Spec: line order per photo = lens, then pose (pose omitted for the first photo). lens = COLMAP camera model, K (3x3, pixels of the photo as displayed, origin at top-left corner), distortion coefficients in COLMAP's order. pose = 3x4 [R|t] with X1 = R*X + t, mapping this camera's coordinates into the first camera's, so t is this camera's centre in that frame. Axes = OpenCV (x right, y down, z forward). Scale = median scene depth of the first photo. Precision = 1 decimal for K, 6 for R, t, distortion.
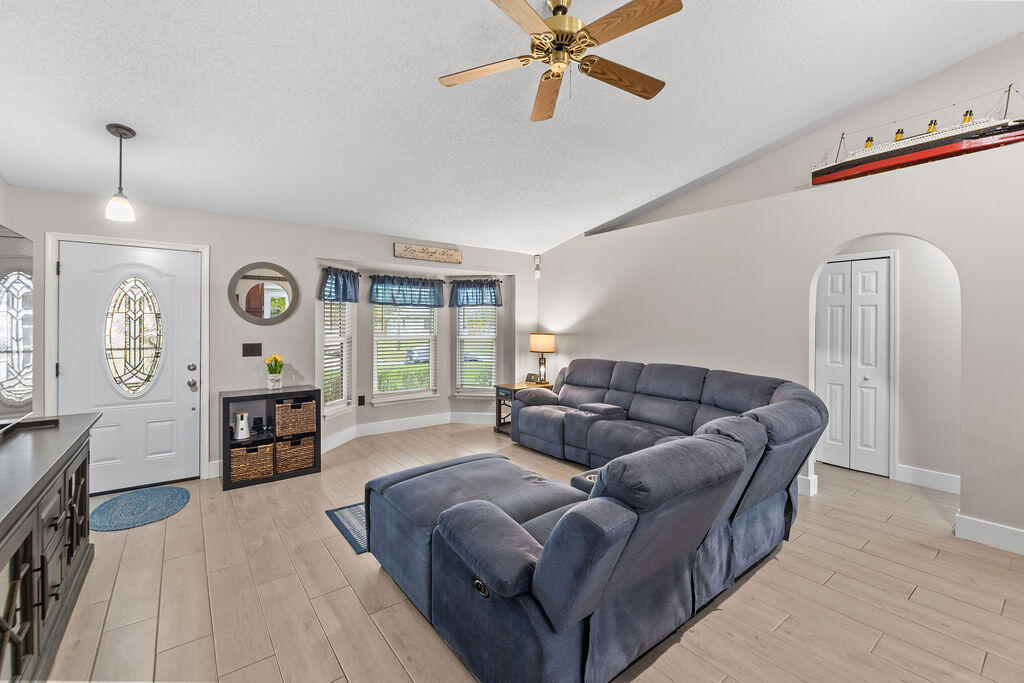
lens RADIAL K [[435.7, 0, 507.0], [0, 435.7, 320.0], [0, 0, 1]] dist [-0.005669, 0.000512]
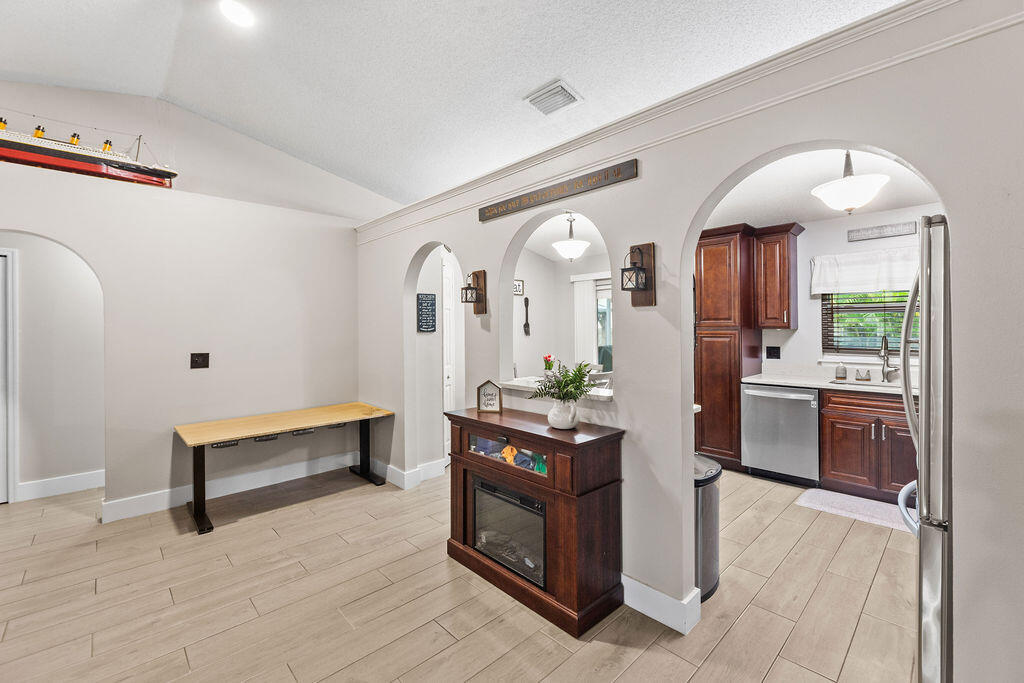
lens RADIAL K [[435.7, 0, 511.7], [0, 435.7, 326.3], [0, 0, 1]] dist [-0.005669, 0.000512]
pose [[-0.111885, 0.001633, 0.993720, -0.175851], [-0.000315, 0.999999, -0.001679, -0.000159], [-0.993721, -0.000501, -0.111885, 0.090933]]
